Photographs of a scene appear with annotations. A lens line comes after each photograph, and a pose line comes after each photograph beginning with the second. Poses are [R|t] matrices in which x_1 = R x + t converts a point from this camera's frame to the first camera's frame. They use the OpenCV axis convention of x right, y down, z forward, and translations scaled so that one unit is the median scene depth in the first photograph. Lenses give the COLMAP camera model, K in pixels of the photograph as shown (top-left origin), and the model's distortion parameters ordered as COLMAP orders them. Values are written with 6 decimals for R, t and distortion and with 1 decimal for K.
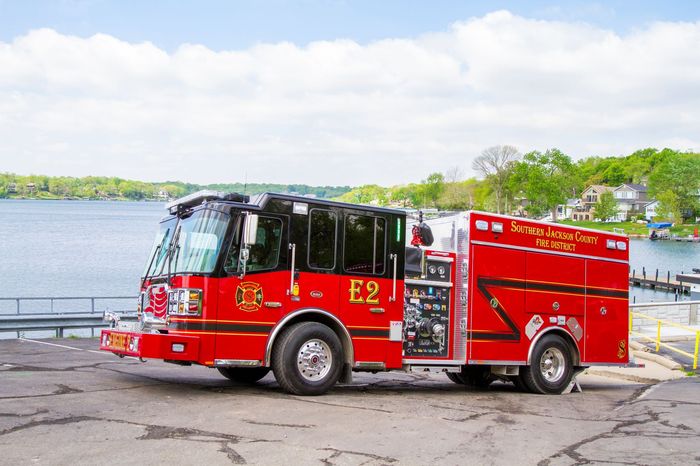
lens RADIAL K [[760.1, 0, 373.5], [0, 760.1, 245.3], [0, 0, 1]] dist [-0.069633, 0.000000]
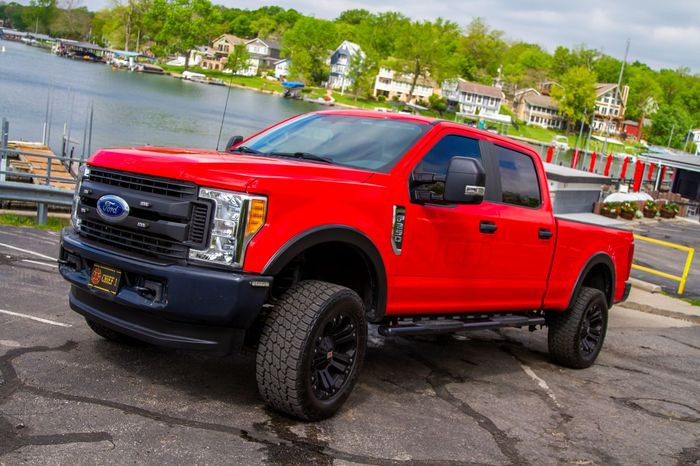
lens RADIAL K [[760.1, 0, 350.7], [0, 760.1, 229.4], [0, 0, 1]] dist [-0.069633, 0.000000]
pose [[0.881053, 0.039025, 0.471405, -0.269873], [-0.123620, 0.980952, 0.149838, 0.017632], [-0.456578, -0.190290, 0.869095, 0.442238]]
